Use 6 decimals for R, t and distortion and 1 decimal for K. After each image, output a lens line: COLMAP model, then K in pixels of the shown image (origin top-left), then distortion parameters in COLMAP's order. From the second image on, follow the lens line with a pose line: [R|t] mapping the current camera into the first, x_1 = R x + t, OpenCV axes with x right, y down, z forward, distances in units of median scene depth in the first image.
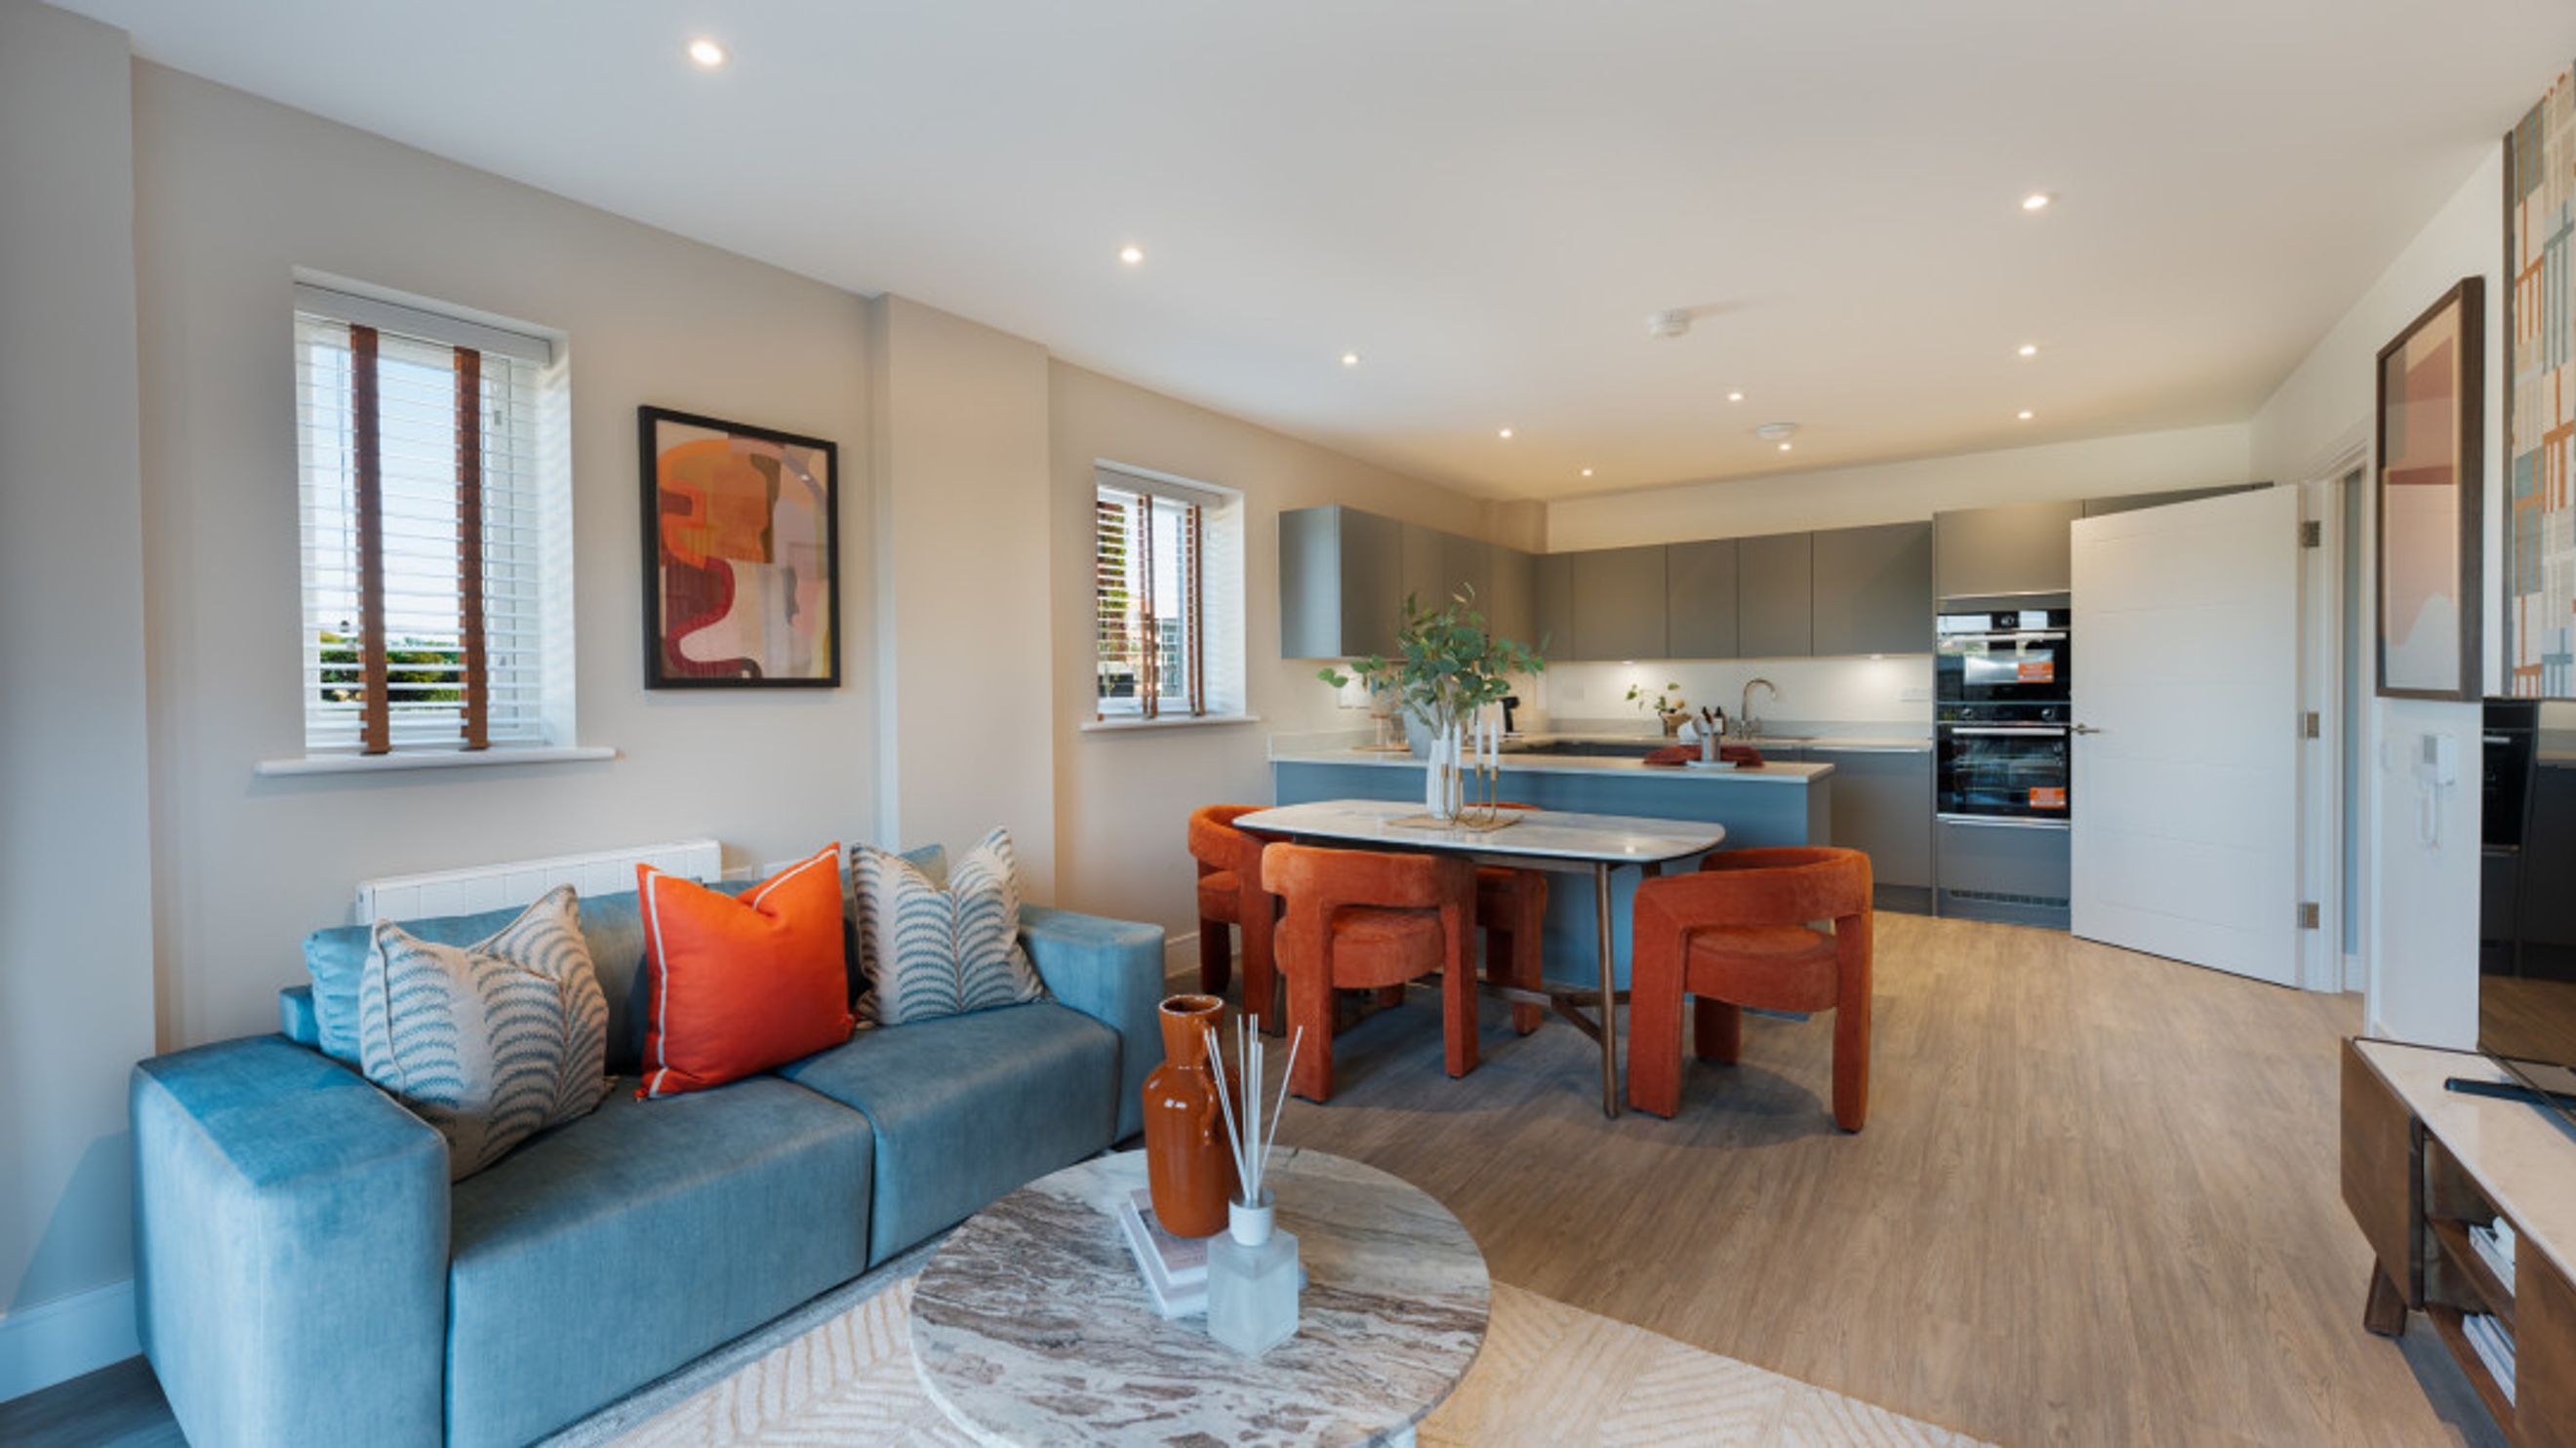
lens RADIAL K [[1022.5, 0, 1279.9], [0, 1022.5, 703.7], [0, 0, 1]] dist [0.001026, -0.000419]
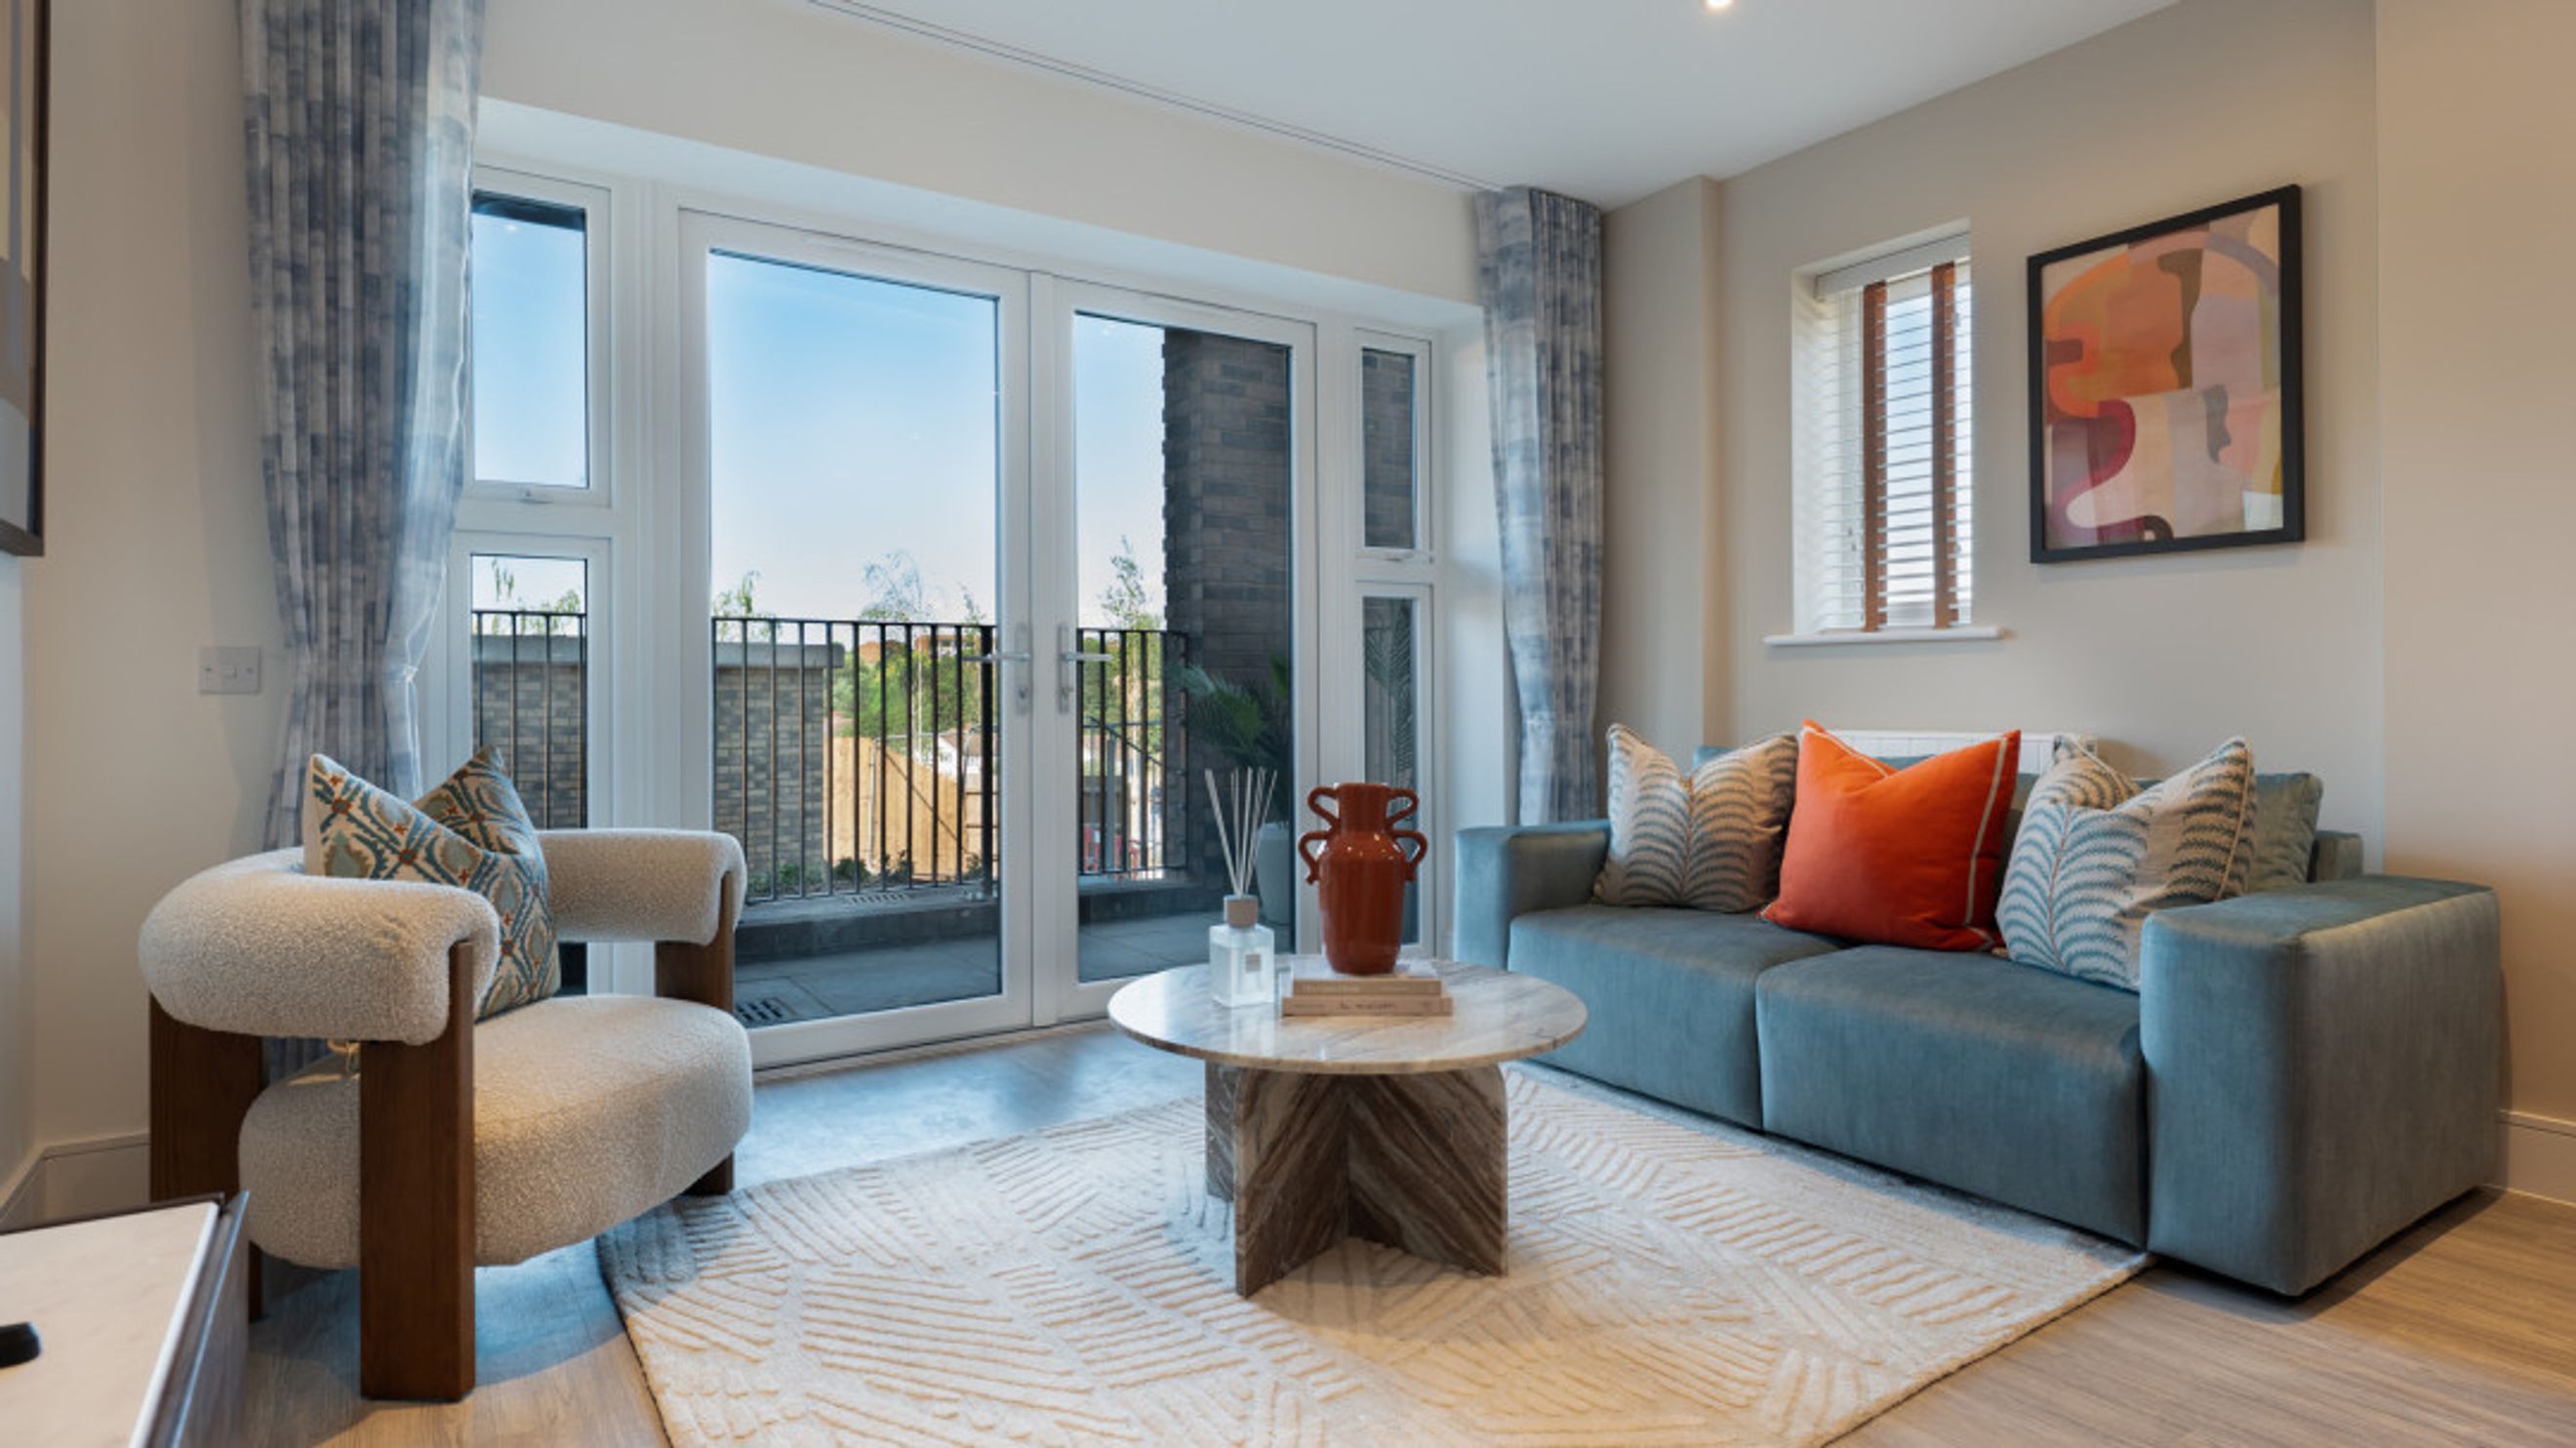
lens RADIAL K [[1308.8, 0, 1265.2], [0, 1308.8, 699.3], [0, 0, 1]] dist [-0.005024, 0.000835]
pose [[-0.329541, 0.013456, -0.944045, 0.679824], [-0.009408, 0.999802, 0.017535, 0.088188], [0.944094, 0.014660, -0.329349, 0.696869]]
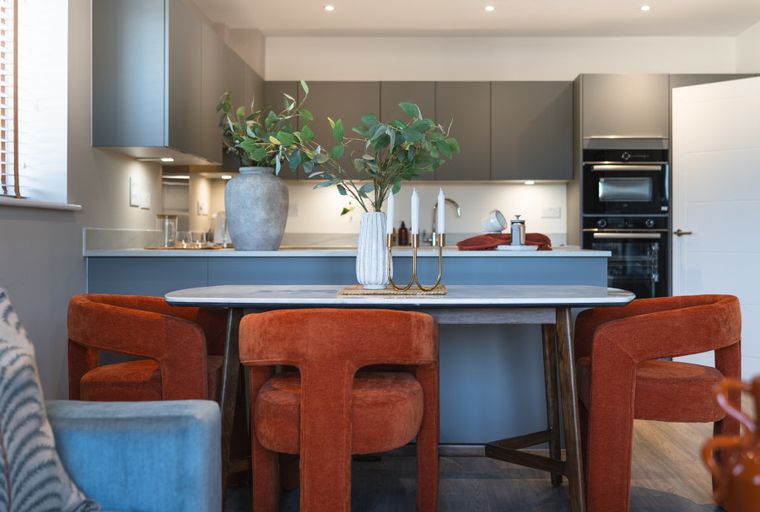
lens RADIAL K [[900.4, 0, 380.8], [0, 900.4, 256.4], [0, 0, 1]] dist [0.021055, 0.000000]
pose [[0.823043, 0.005308, 0.567954, -0.414165], [-0.003955, 0.999986, -0.003615, 0.097107], [-0.567965, 0.000729, 0.823052, 0.298223]]
